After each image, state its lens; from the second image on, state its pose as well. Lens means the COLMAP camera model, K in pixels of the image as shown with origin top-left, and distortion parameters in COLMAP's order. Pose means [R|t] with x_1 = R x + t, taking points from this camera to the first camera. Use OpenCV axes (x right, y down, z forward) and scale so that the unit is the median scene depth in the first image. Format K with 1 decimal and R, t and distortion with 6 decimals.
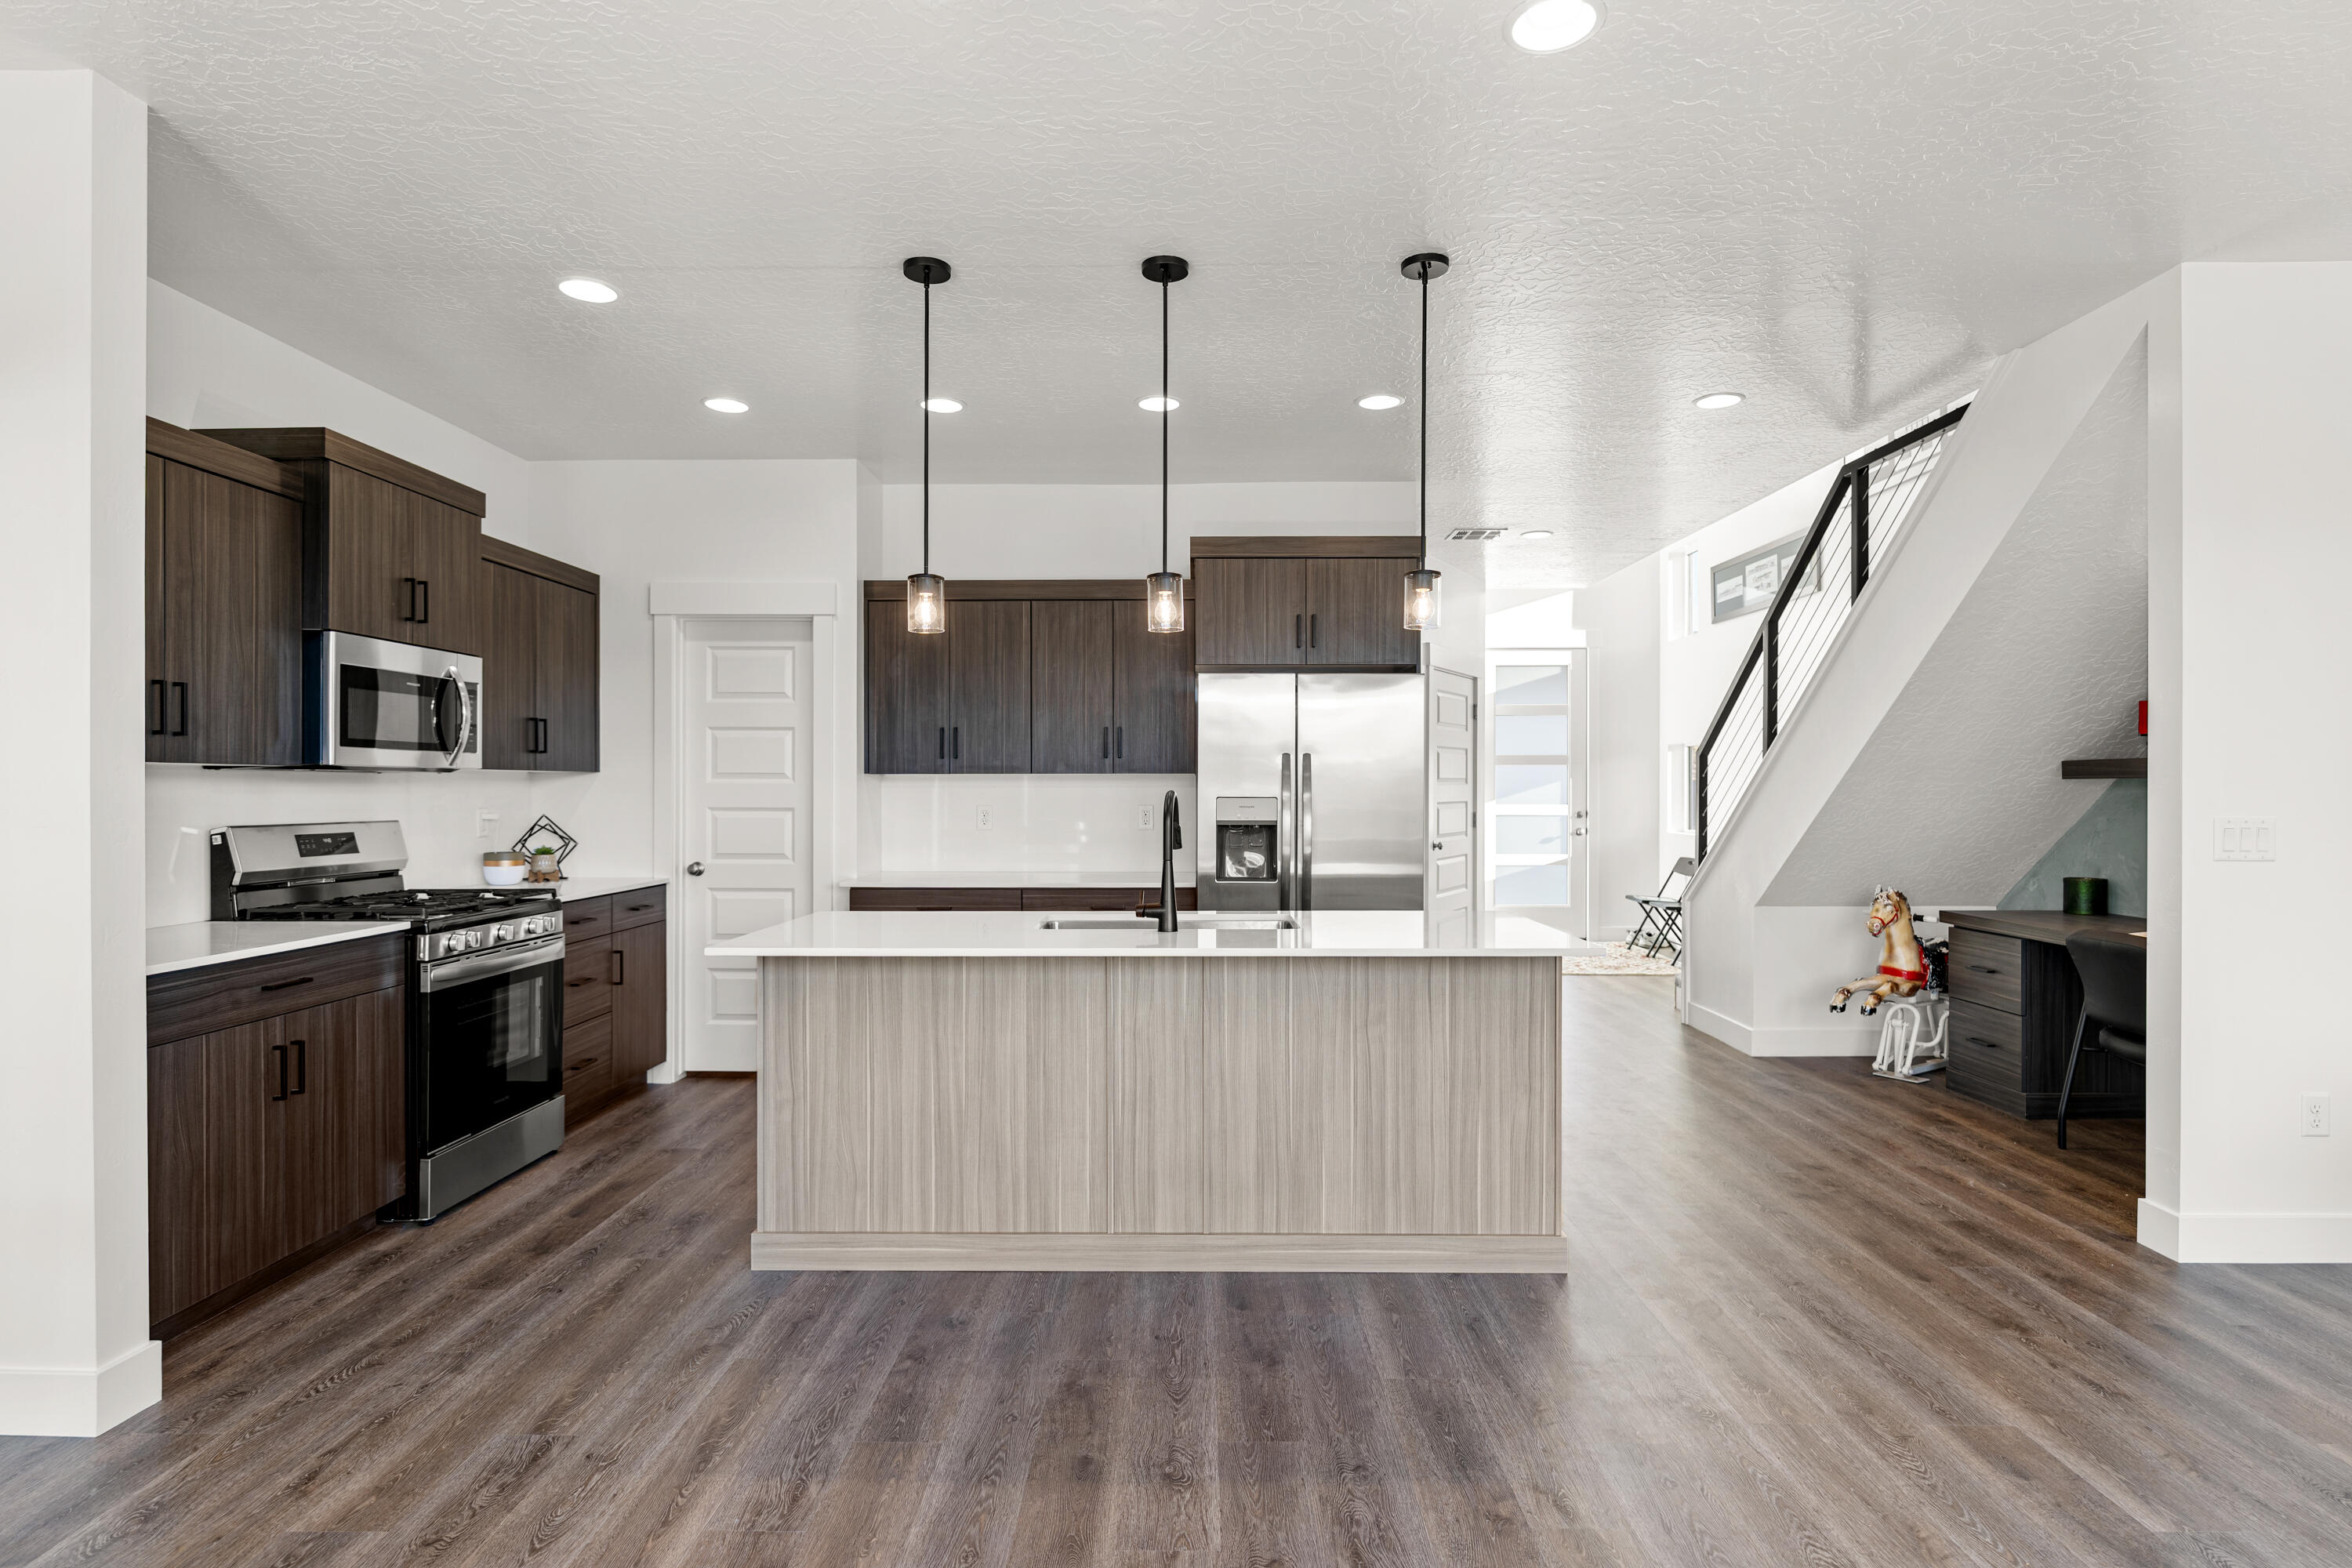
lens RADIAL K [[1206.5, 0, 1182.9], [0, 1206.5, 788.2], [0, 0, 1]] dist [0.000837, 0.000618]
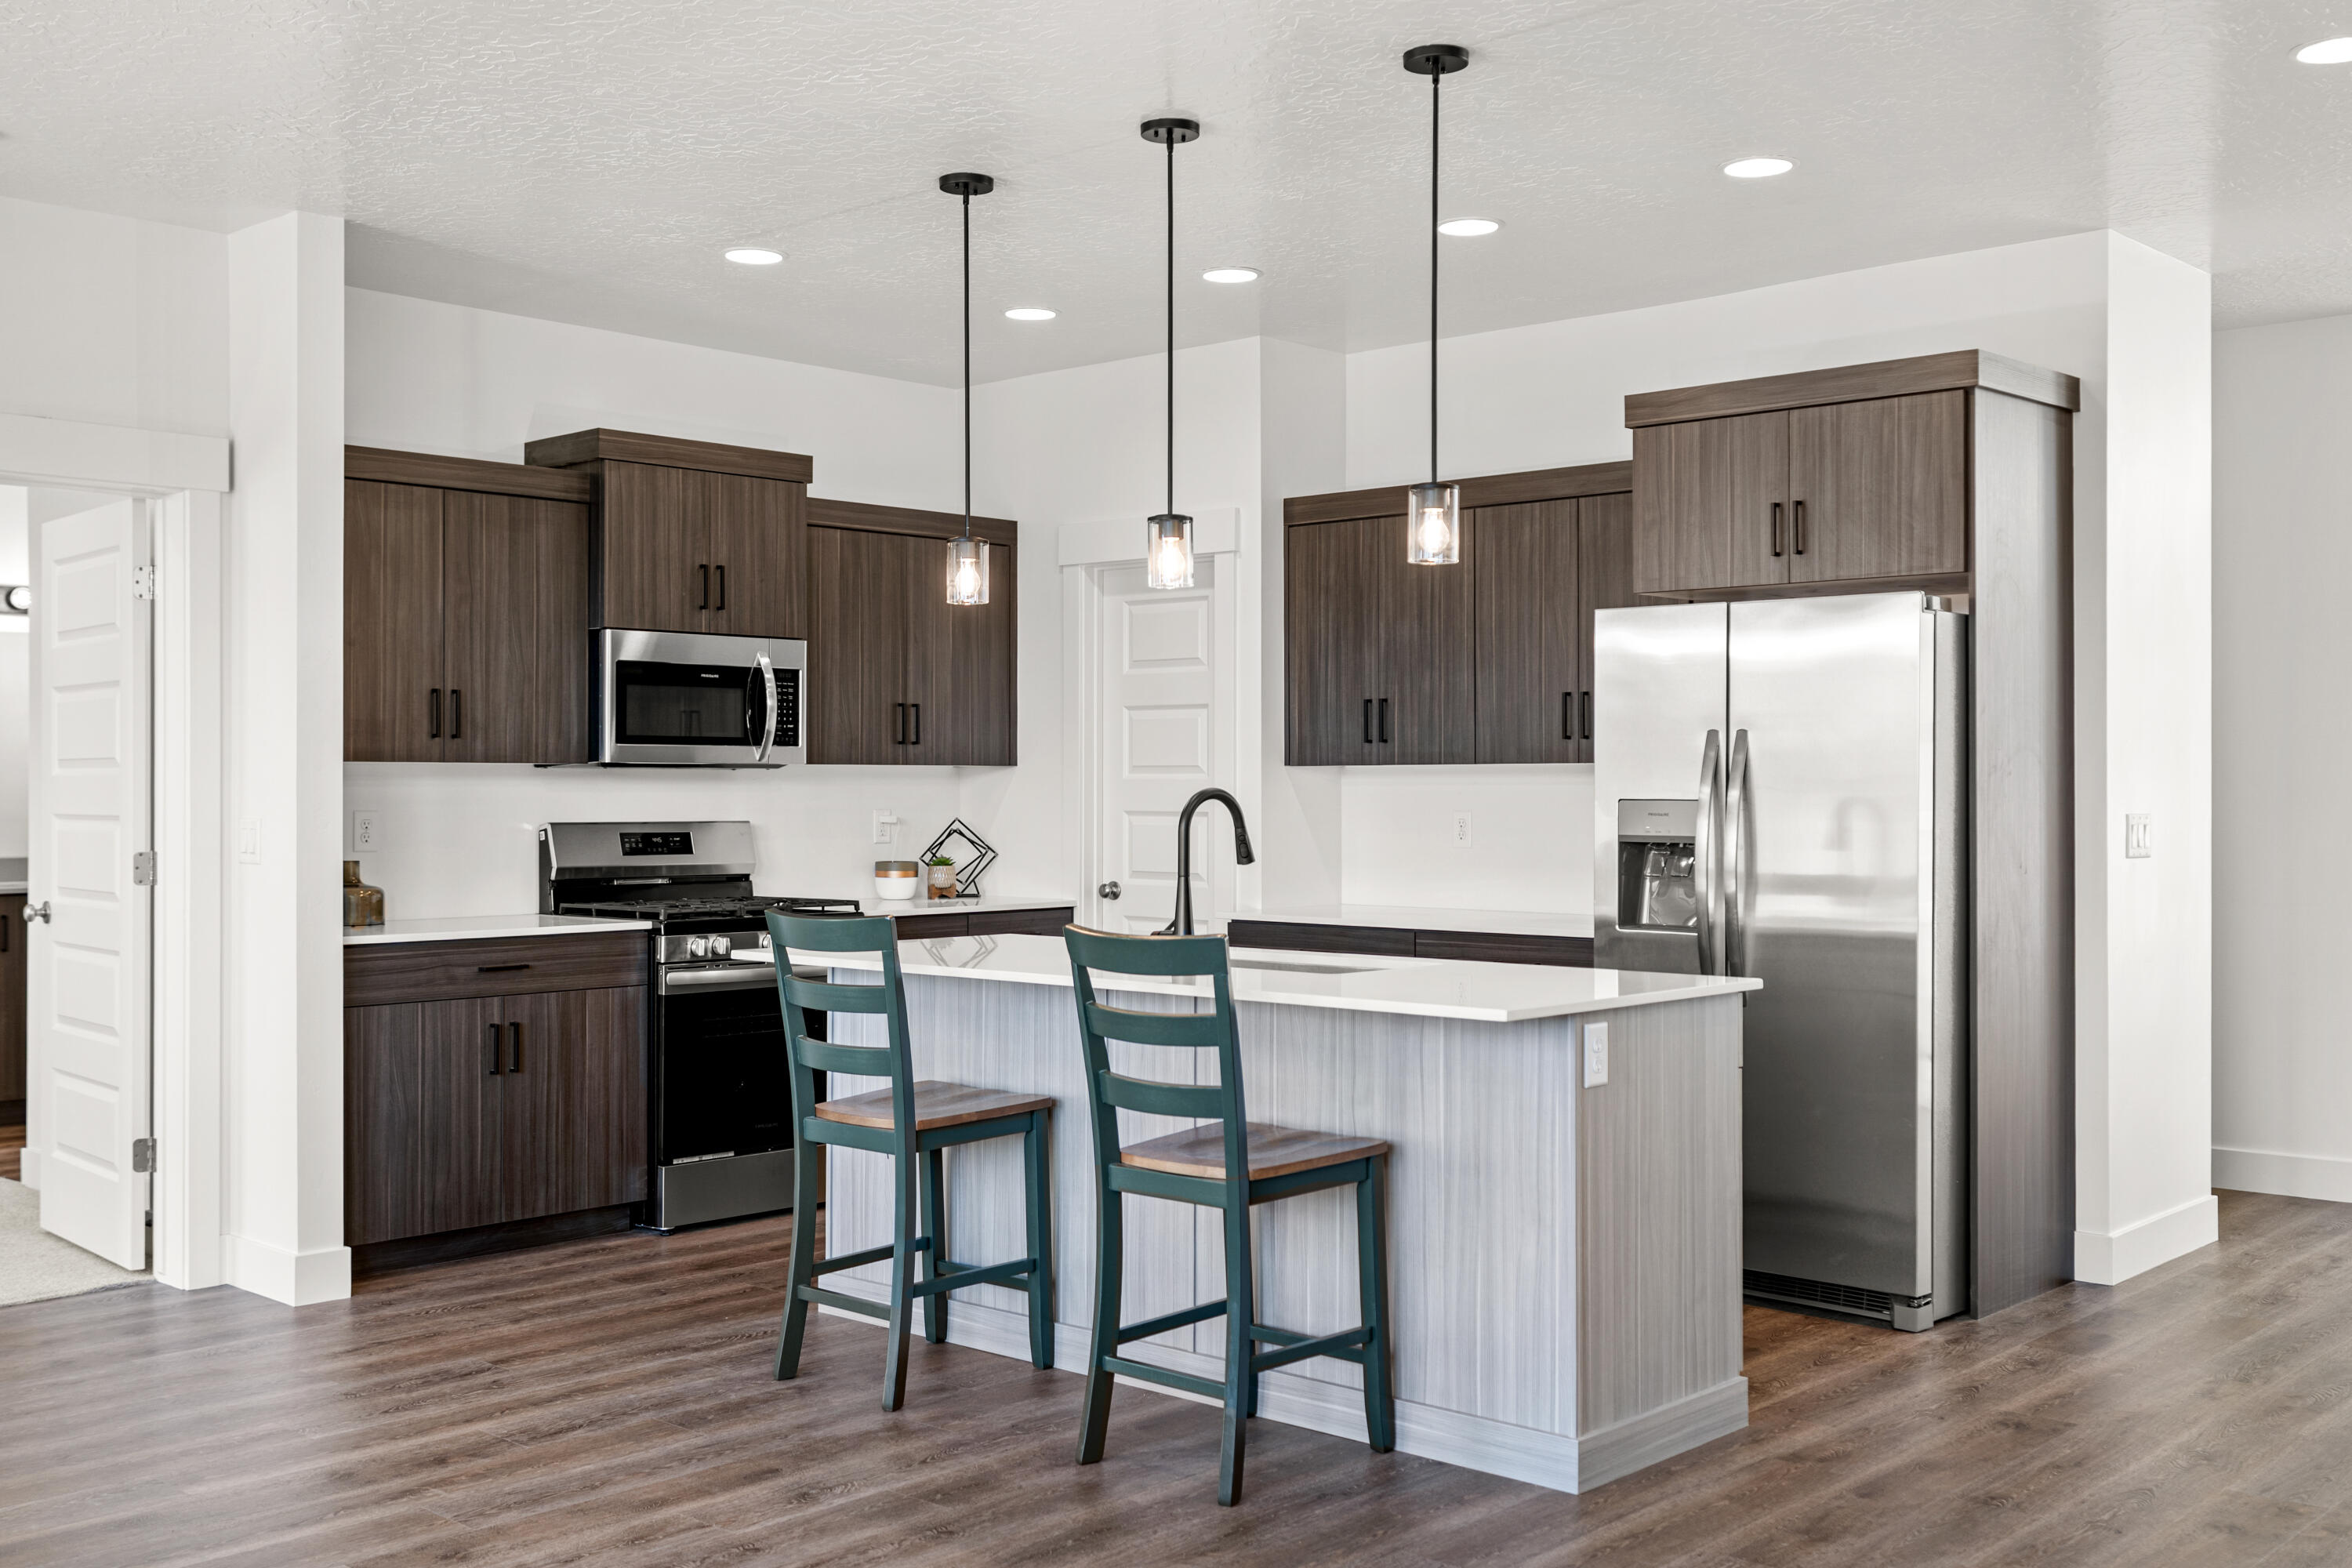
lens RADIAL K [[2333.9, 0, 1176.0], [0, 2333.9, 784.0], [0, 0, 1]] dist [0.022606, -0.008198]
pose [[0.742291, -0.001189, -0.670077, 0.817186], [-0.000182, 0.999998, -0.001976, 0.001911], [0.670078, 0.001589, 0.742289, -0.107478]]
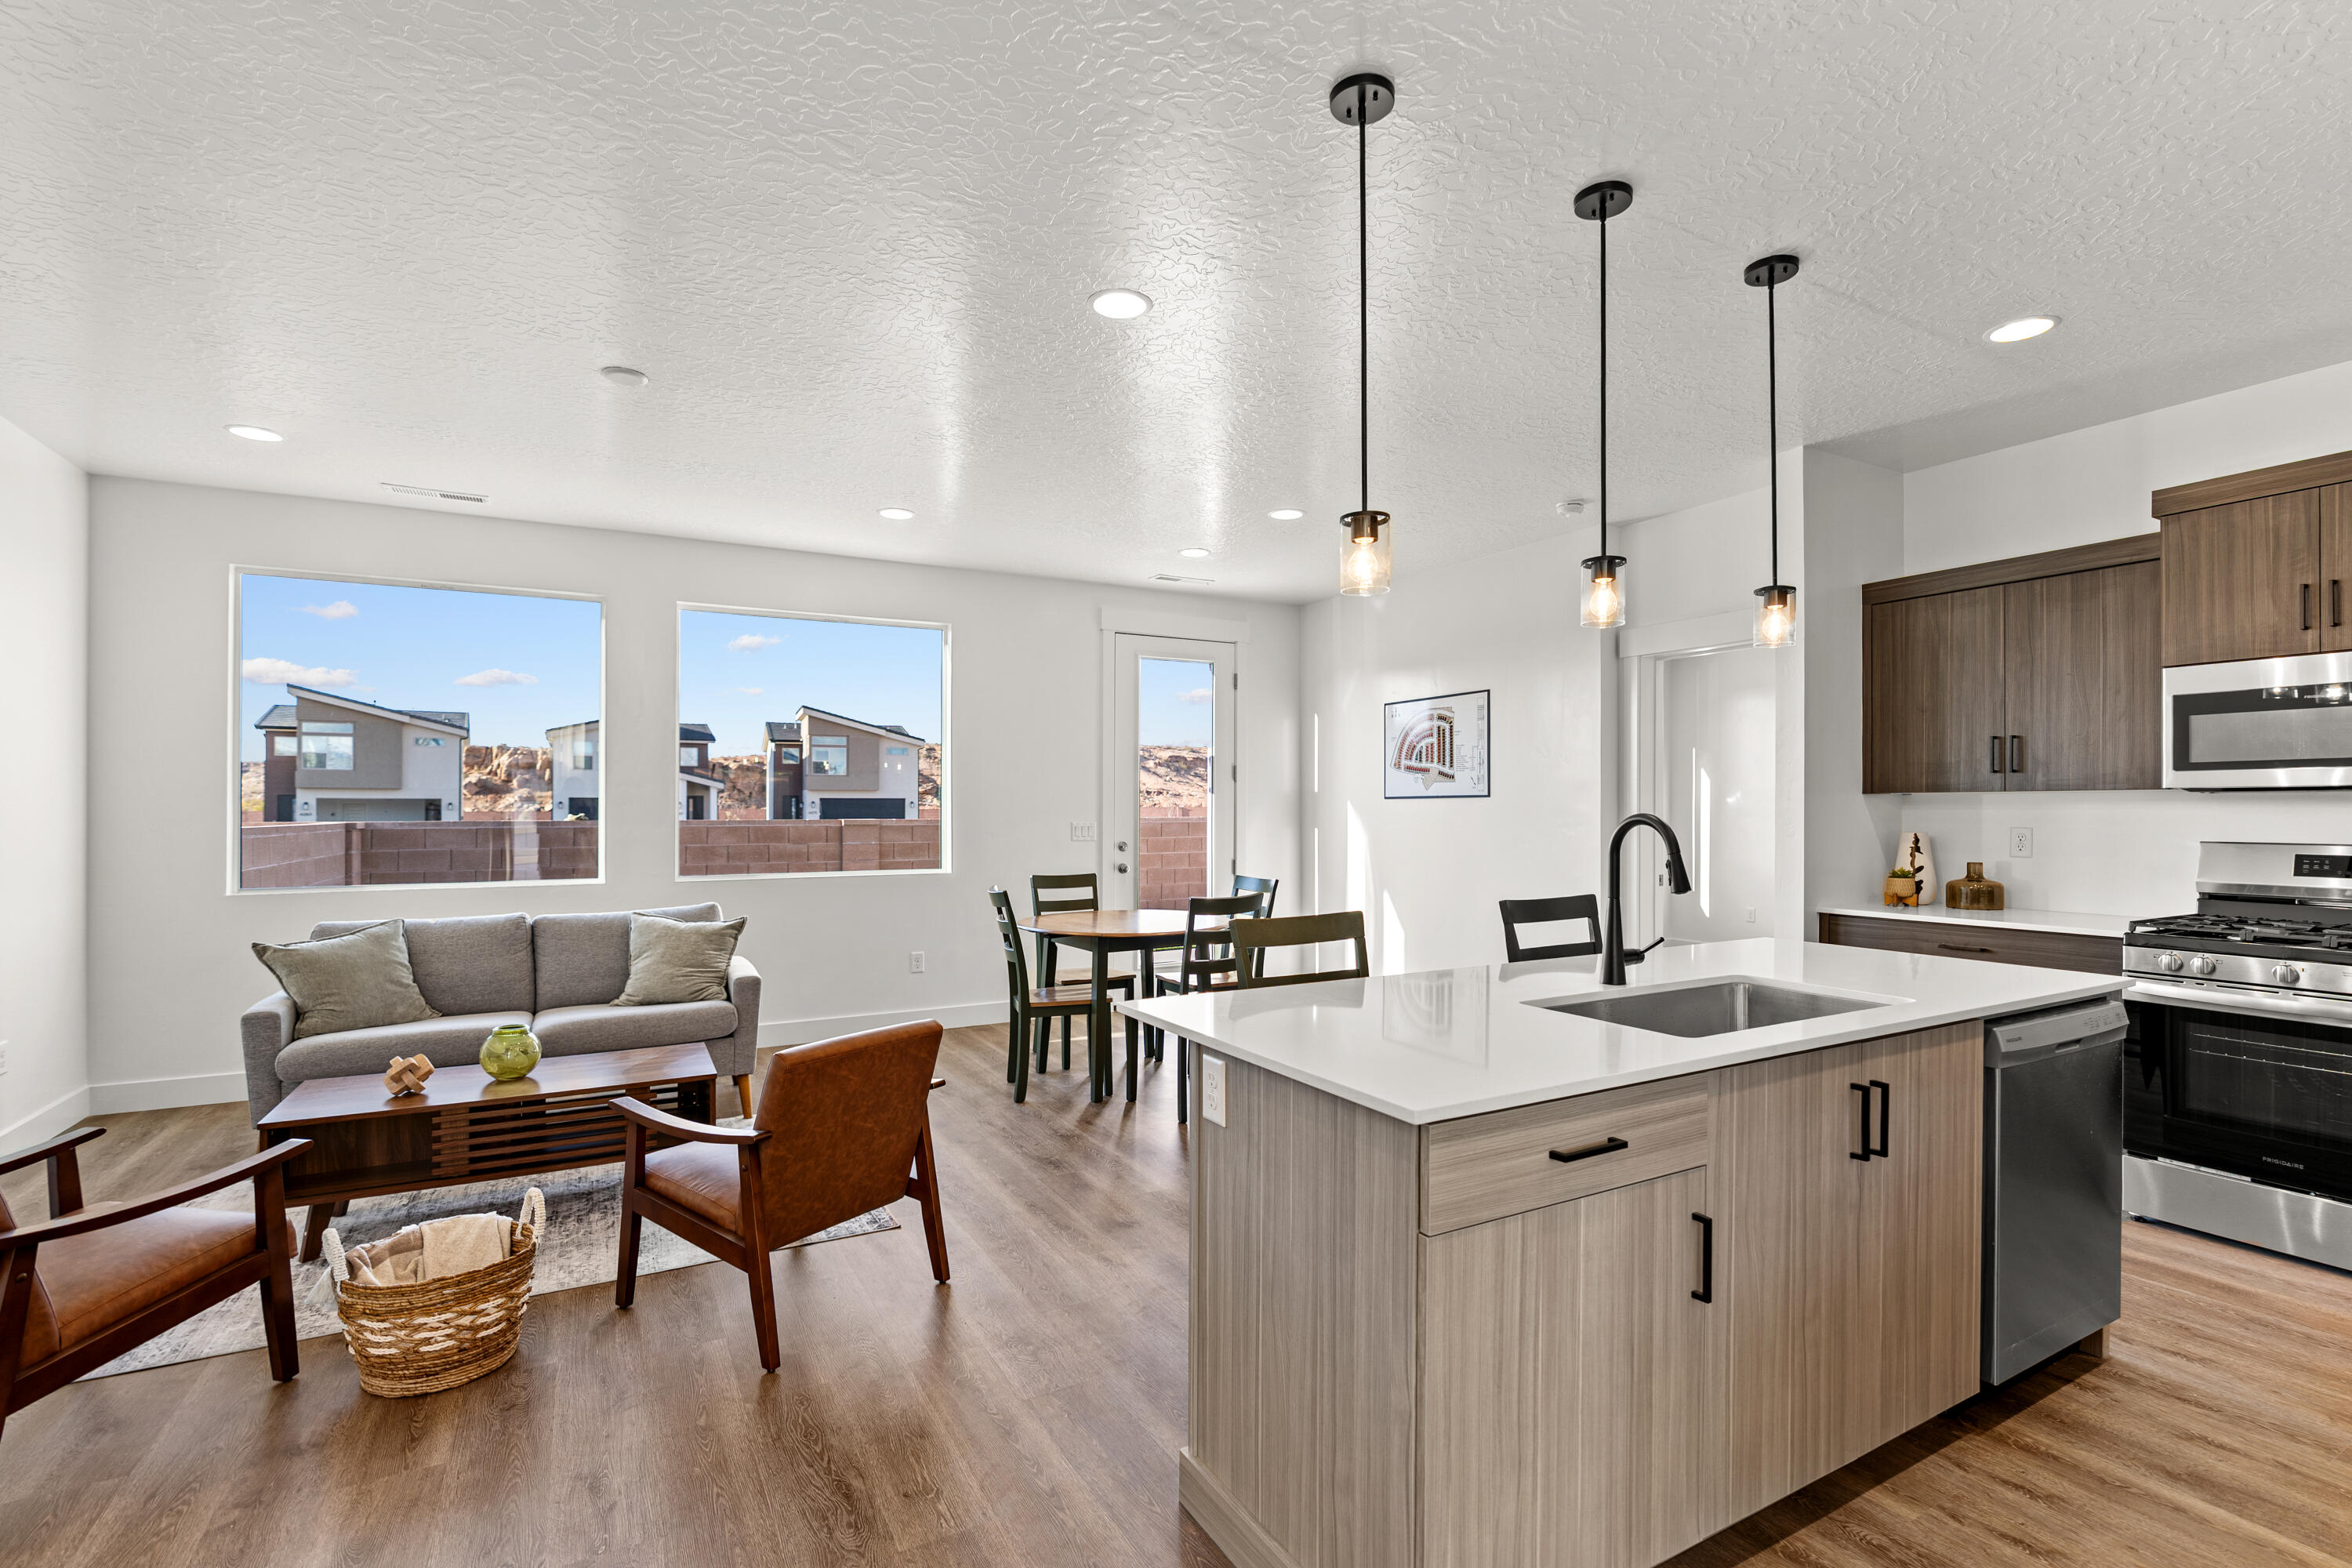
lens RADIAL K [[1070.6, 0, 1181.5], [0, 1070.6, 806.6], [0, 0, 1]] dist [-0.005681, -0.000005]
pose [[-0.869068, 0.000712, -0.494691, 0.494154], [0.002030, 0.999996, -0.002126, -0.001719], [0.494688, -0.002852, -0.869066, 1.214833]]
